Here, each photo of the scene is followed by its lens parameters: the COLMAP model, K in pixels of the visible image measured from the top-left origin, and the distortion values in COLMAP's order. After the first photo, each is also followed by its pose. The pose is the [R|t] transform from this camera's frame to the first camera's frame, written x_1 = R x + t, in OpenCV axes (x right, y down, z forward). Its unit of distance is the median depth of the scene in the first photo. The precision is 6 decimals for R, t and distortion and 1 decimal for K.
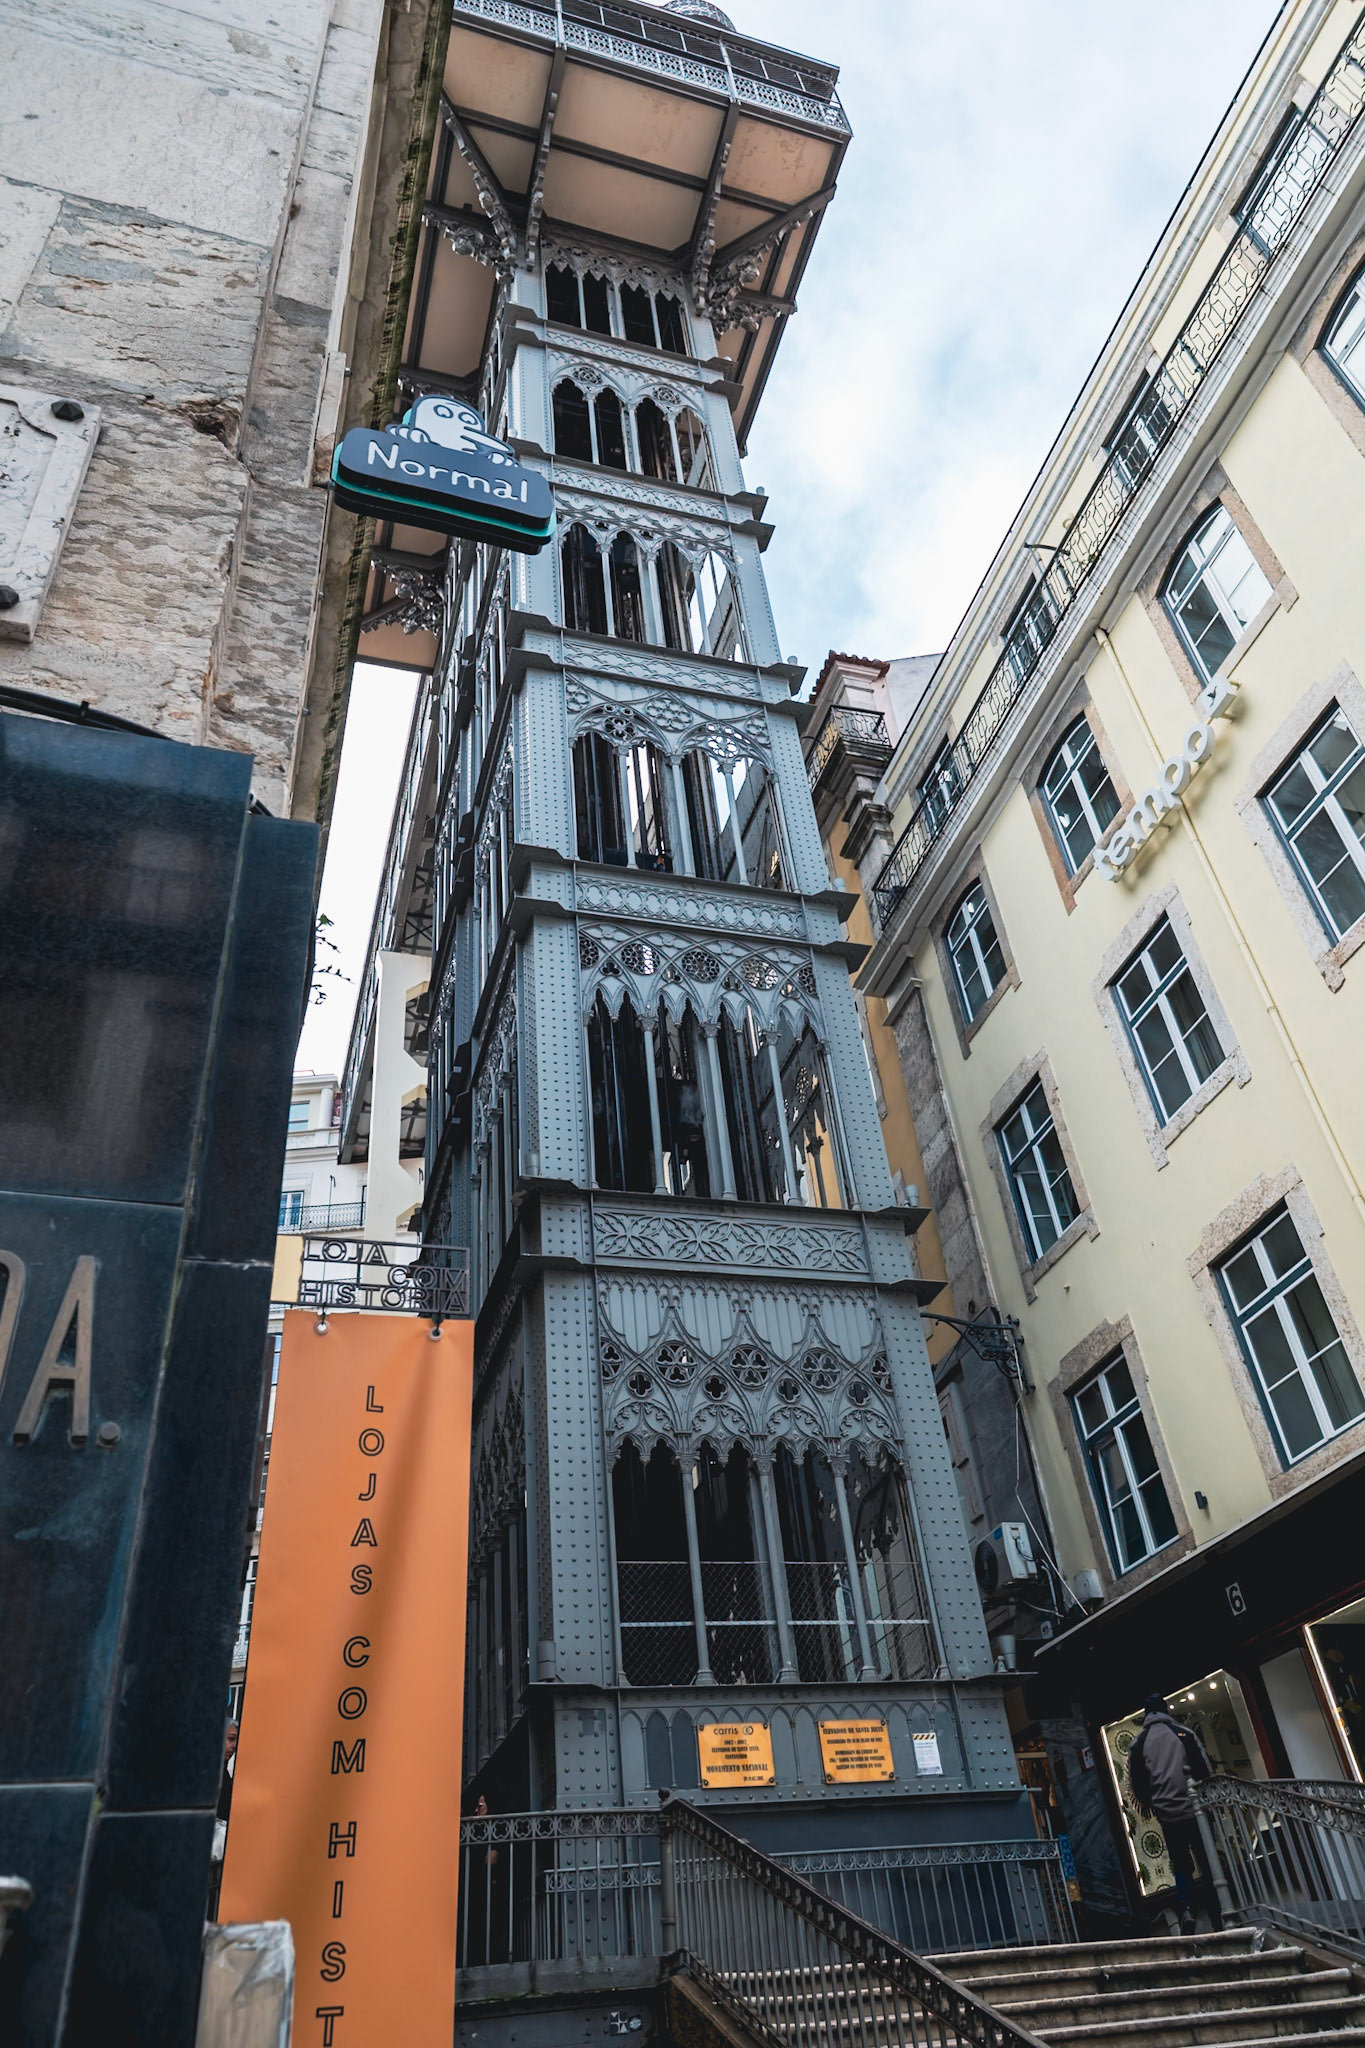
lens RADIAL K [[1407.1, 0, 685.0], [0, 1407.1, 1020.8], [0, 0, 1]] dist [-0.006414, 0.007325]
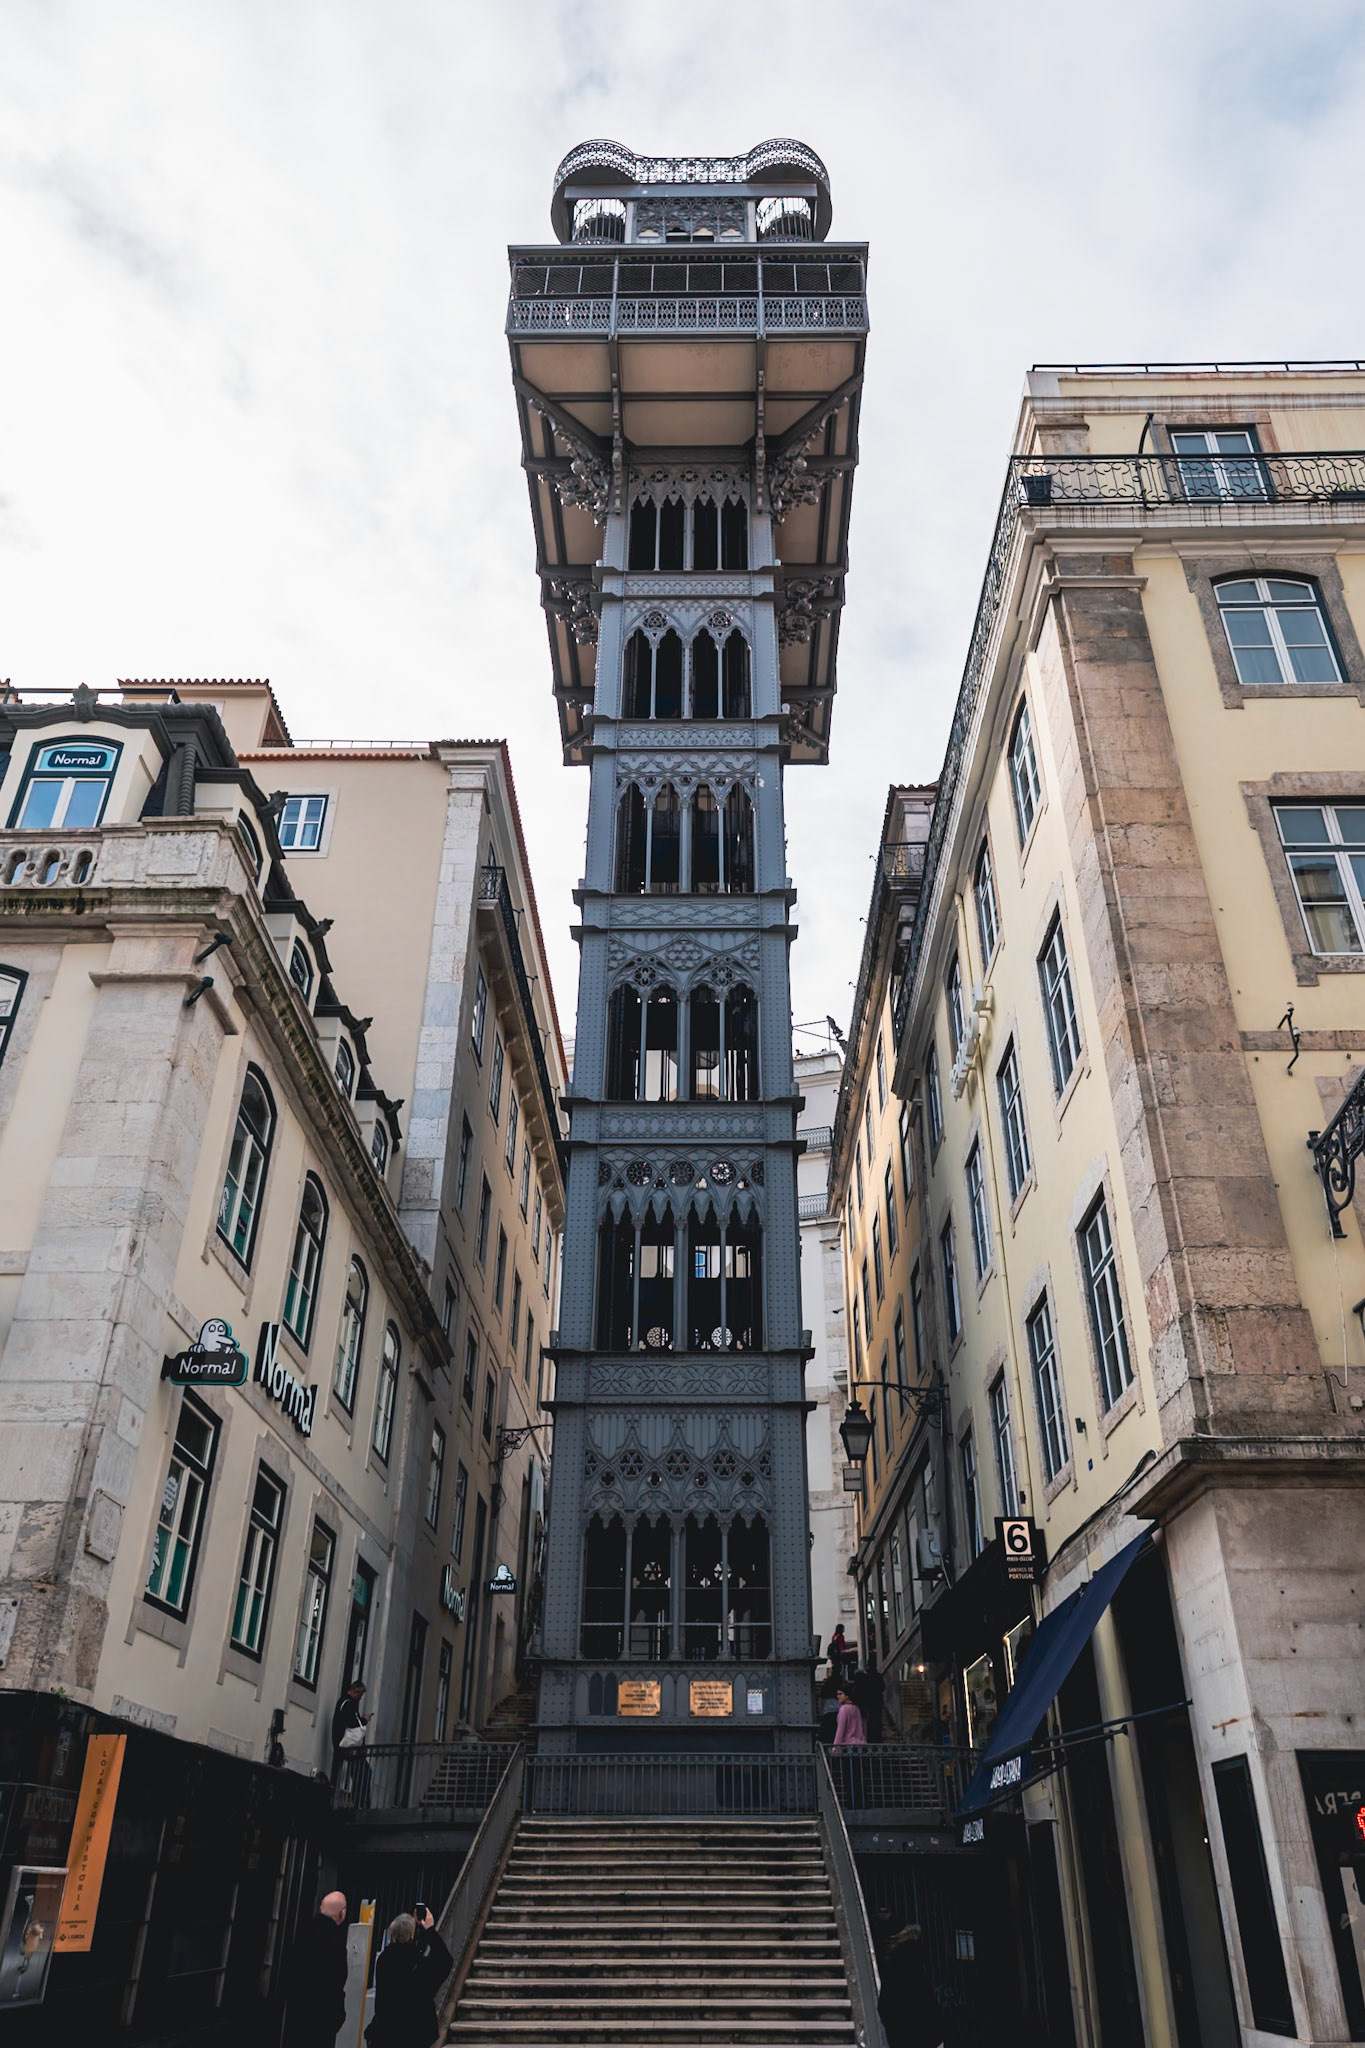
lens RADIAL K [[1407.1, 0, 685.6], [0, 1407.1, 1028.8], [0, 0, 1]] dist [-0.006414, 0.007325]
pose [[0.948963, -0.076262, -0.306029, 0.589963], [0.117925, 0.985742, 0.120029, -0.448269], [0.292512, -0.149992, 0.944425, -0.471315]]
